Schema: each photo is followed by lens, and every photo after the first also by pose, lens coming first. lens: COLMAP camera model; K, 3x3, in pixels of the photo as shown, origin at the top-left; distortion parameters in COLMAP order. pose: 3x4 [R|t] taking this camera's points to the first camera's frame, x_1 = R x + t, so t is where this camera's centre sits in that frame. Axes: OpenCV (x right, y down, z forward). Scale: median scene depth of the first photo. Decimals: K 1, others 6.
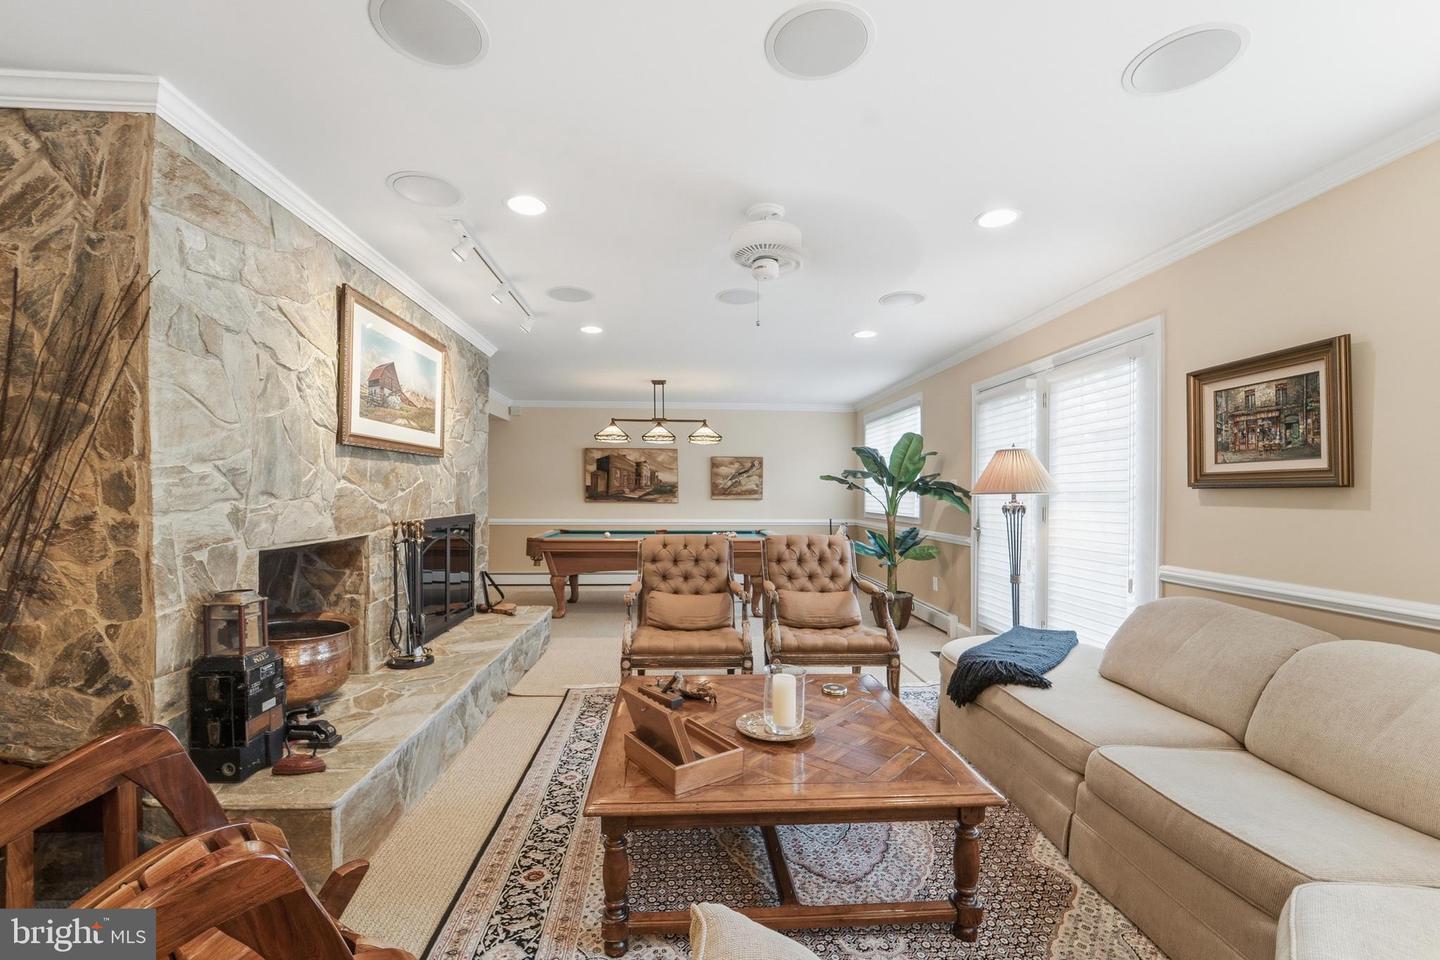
lens RADIAL K [[607.7, 0, 714.6], [0, 607.7, 480.8], [0, 0, 1]] dist [-0.001616, -0.007091]
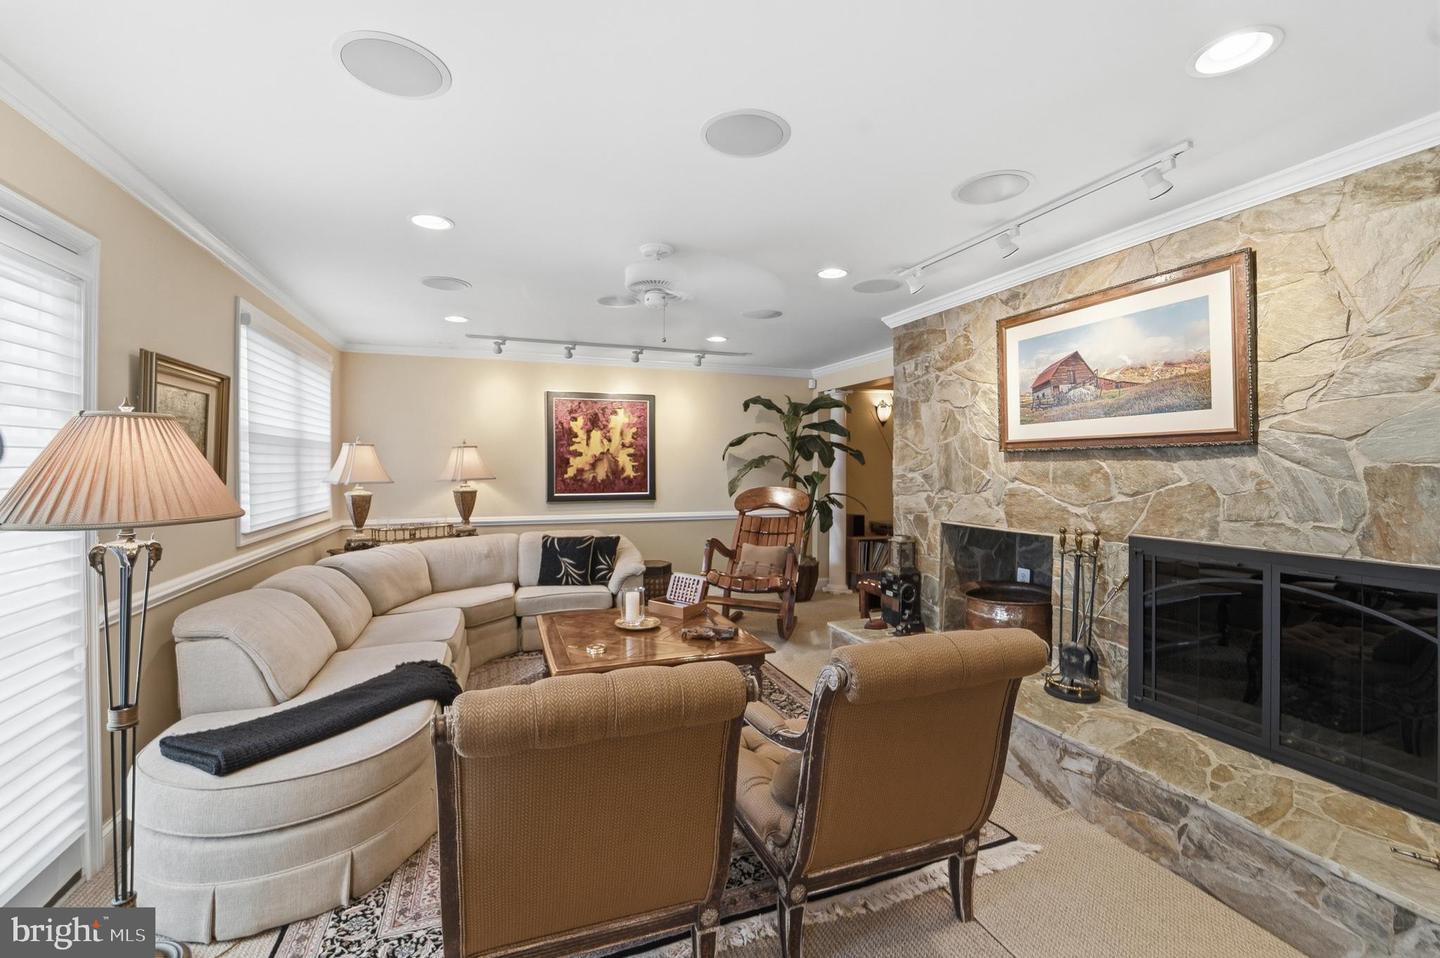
lens RADIAL K [[607.7, 0, 714.6], [0, 607.7, 479.8], [0, 0, 1]] dist [-0.001616, -0.007091]
pose [[-0.959784, -0.008460, -0.280614, 0.319152], [-0.009424, 0.999953, 0.002089, -0.001359], [0.280583, 0.004649, -0.959819, 2.319260]]
